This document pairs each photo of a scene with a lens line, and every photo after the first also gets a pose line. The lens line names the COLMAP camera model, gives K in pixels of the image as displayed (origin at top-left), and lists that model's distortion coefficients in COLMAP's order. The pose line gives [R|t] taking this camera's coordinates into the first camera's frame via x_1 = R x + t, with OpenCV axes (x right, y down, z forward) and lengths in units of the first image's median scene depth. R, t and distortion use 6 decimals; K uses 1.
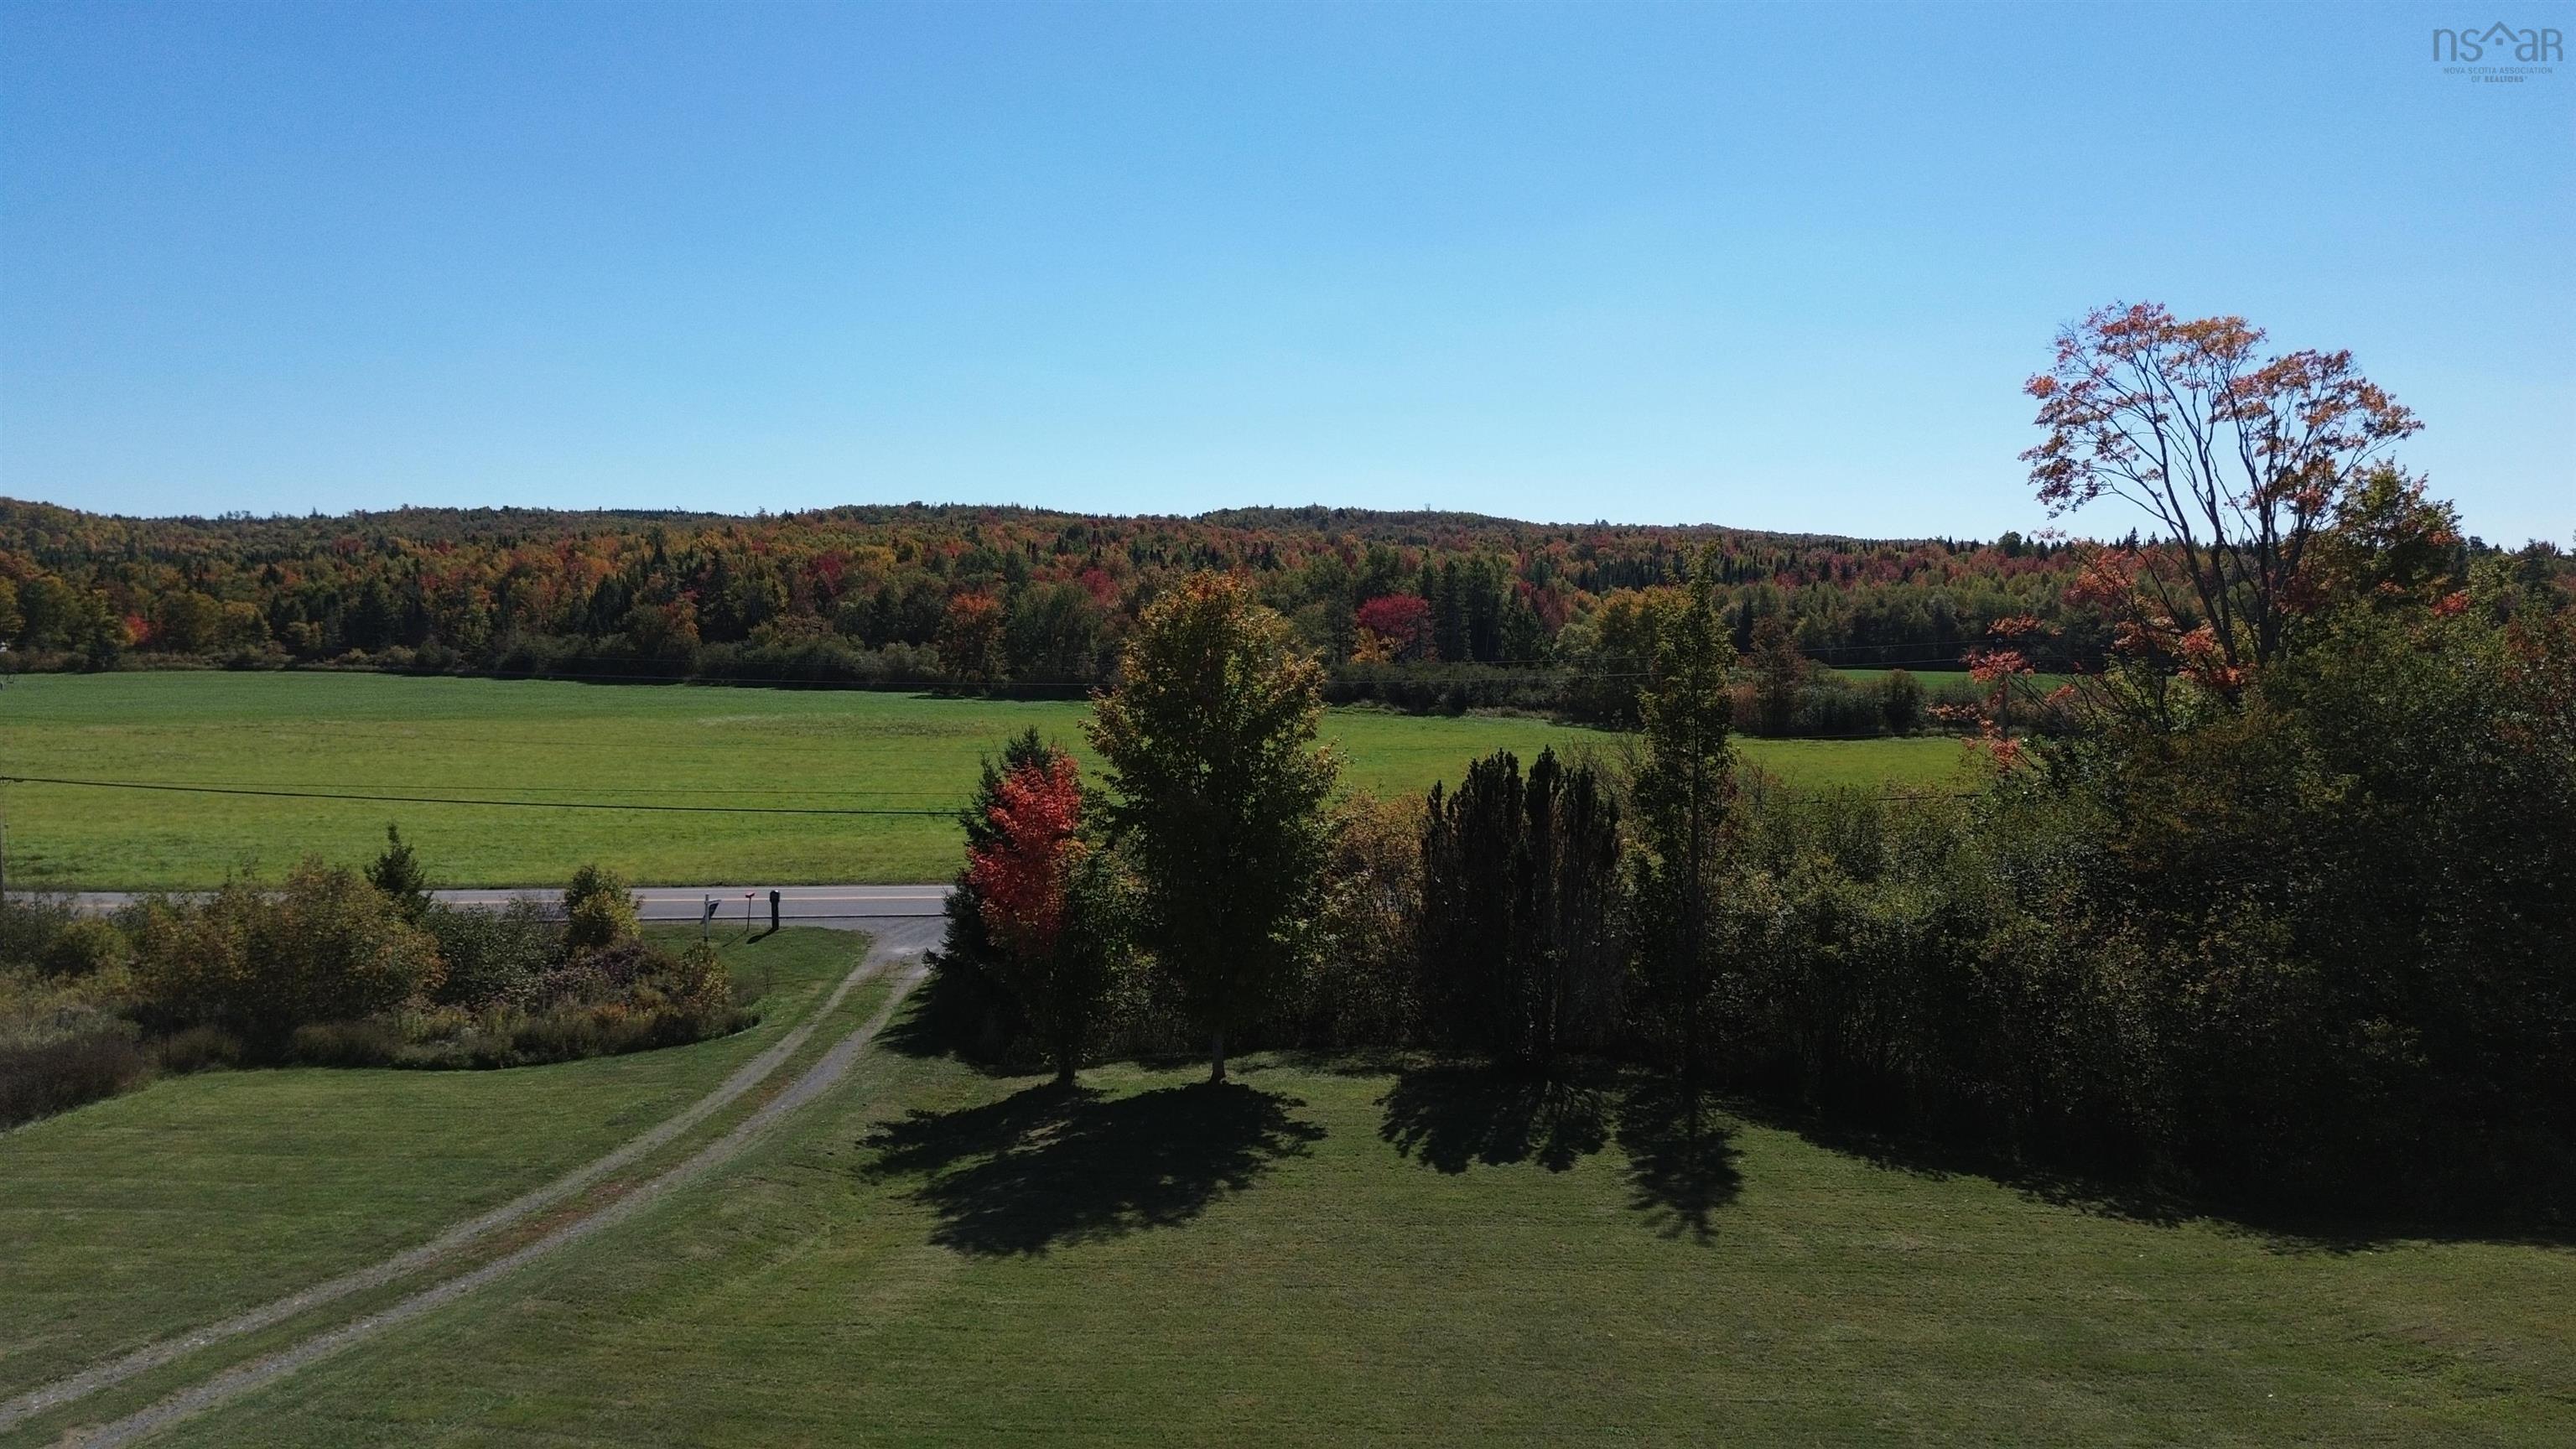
lens RADIAL K [[1820.0, 0, 1292.0], [0, 1820.0, 719.2], [0, 0, 1]] dist [0.082893, -0.084230]
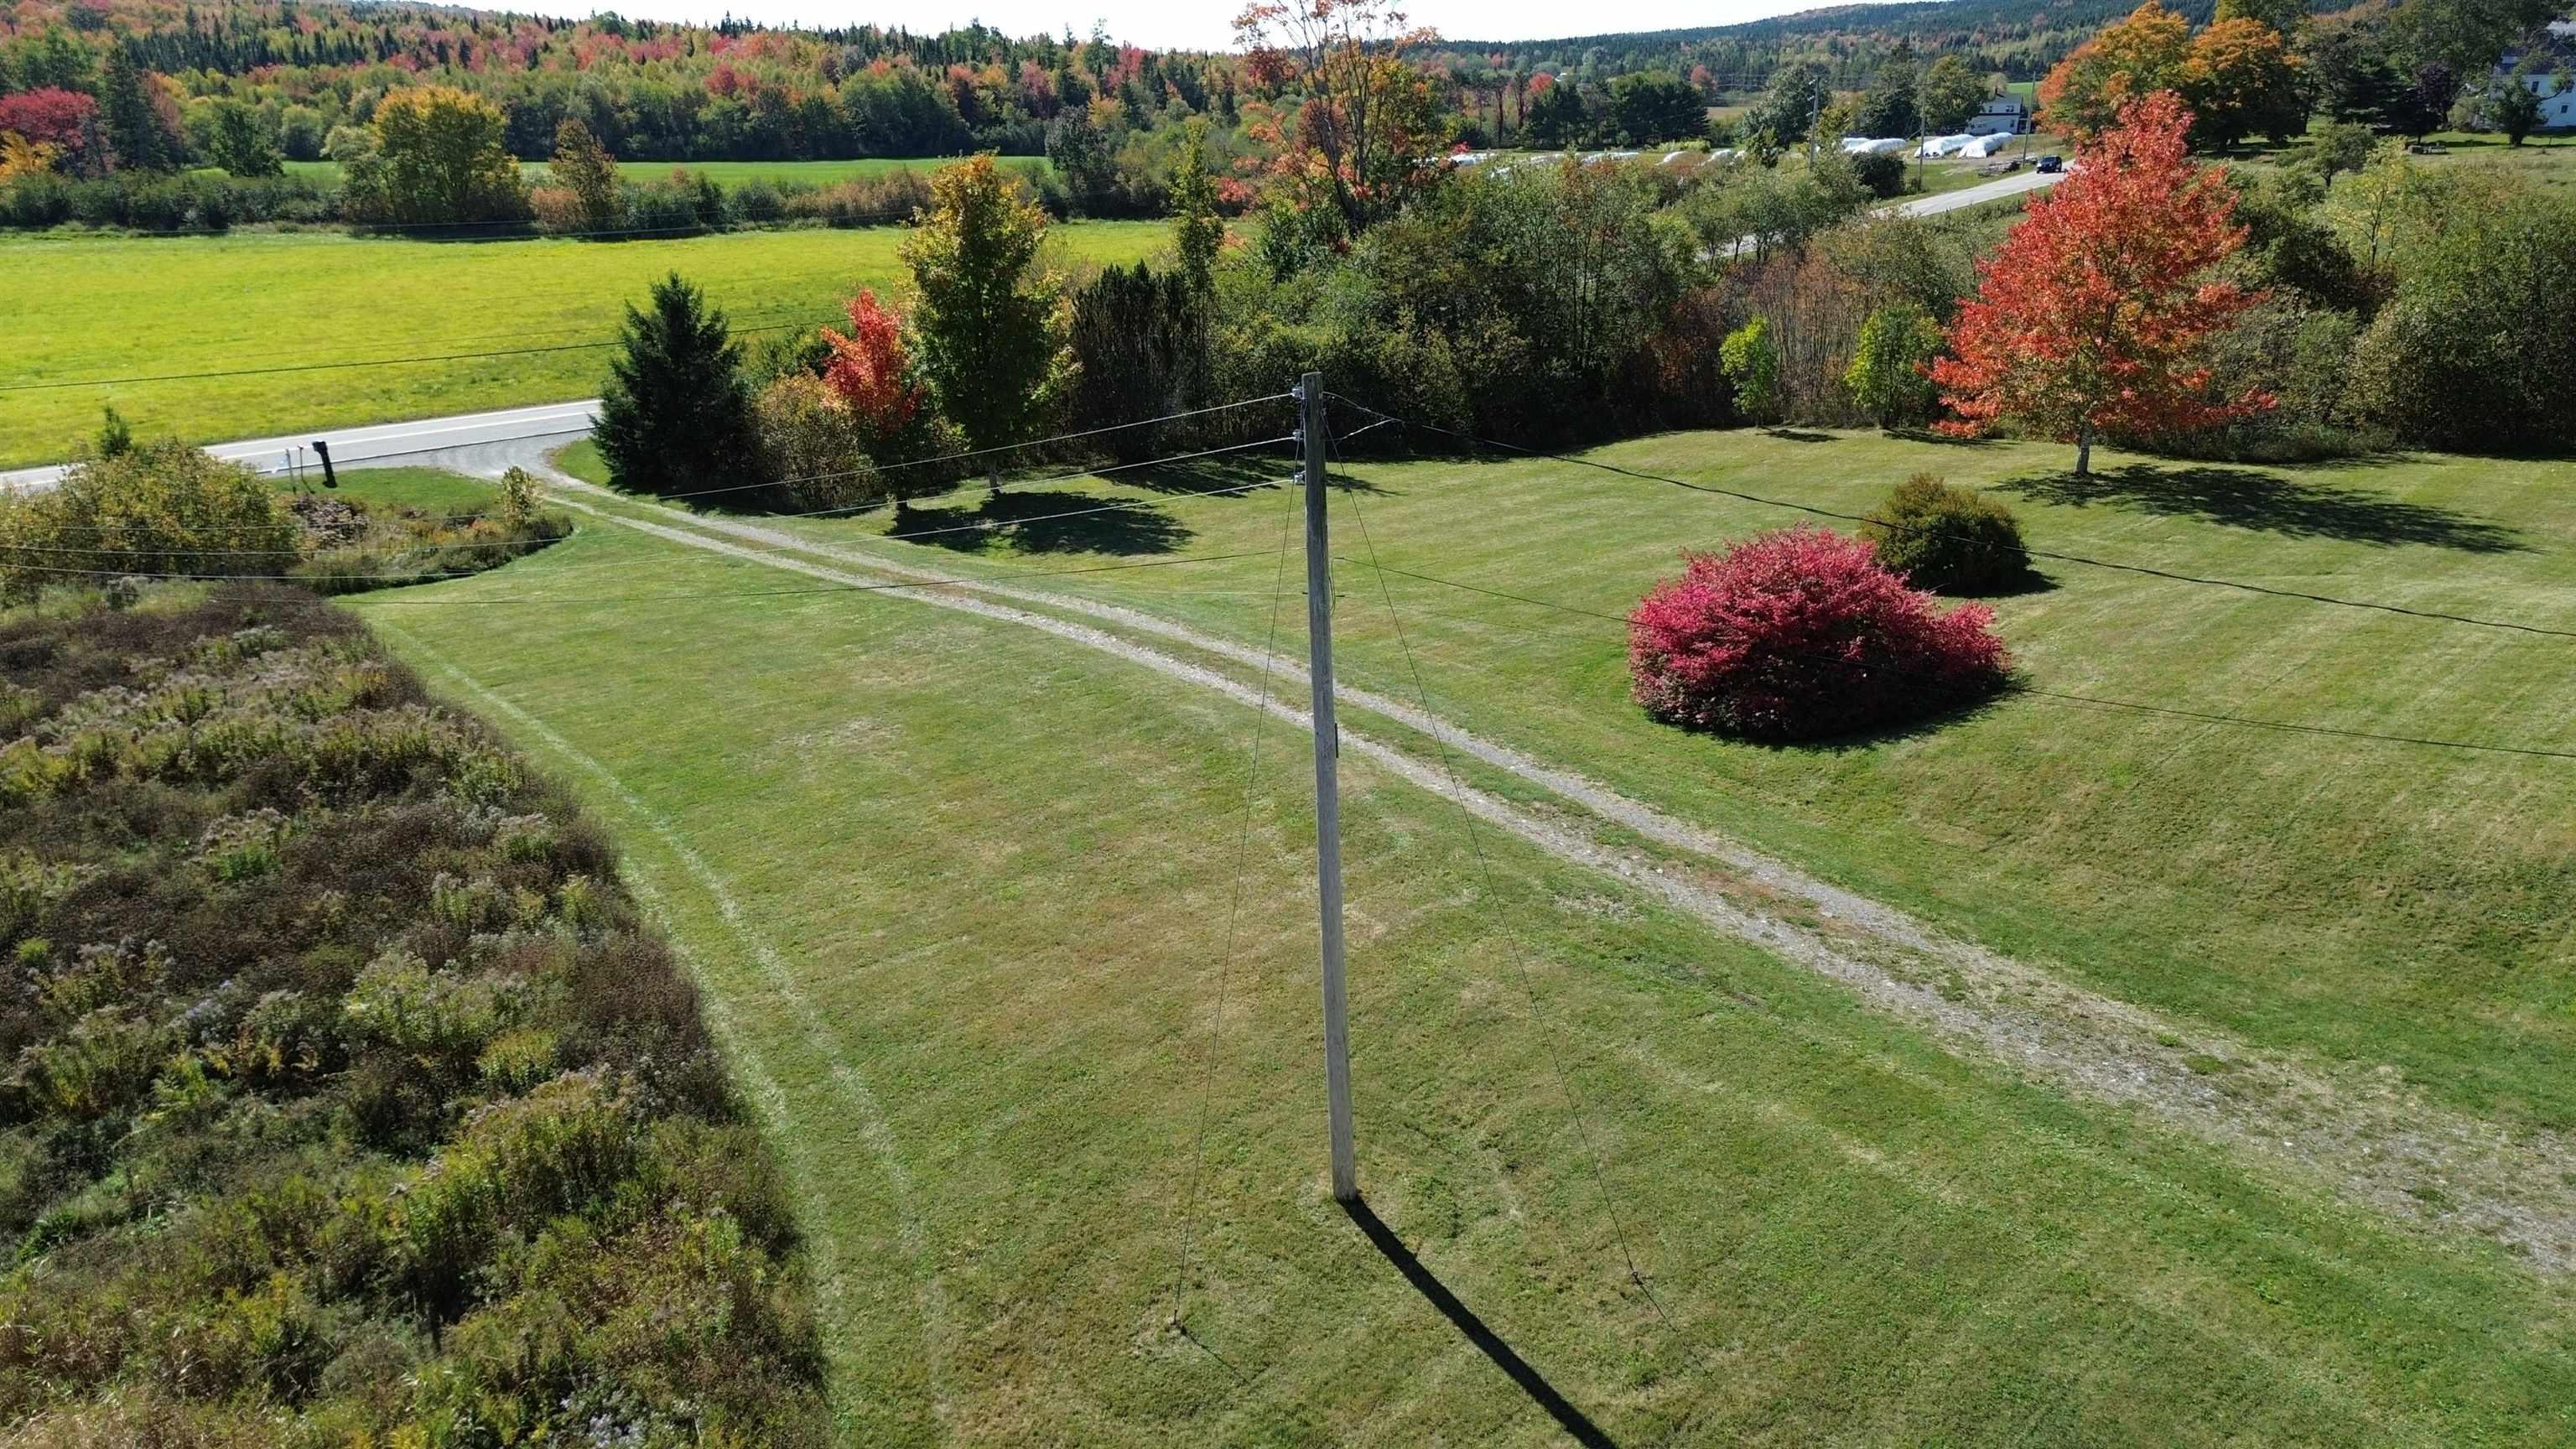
lens RADIAL K [[1820.0, 0, 1296.0], [0, 1820.0, 712.9], [0, 0, 1]] dist [0.082893, -0.084230]
pose [[0.722385, -0.230889, 0.651805, -0.172270], [0.048801, 0.957281, 0.285012, -0.010604], [-0.689767, -0.174079, 0.702793, -0.058546]]
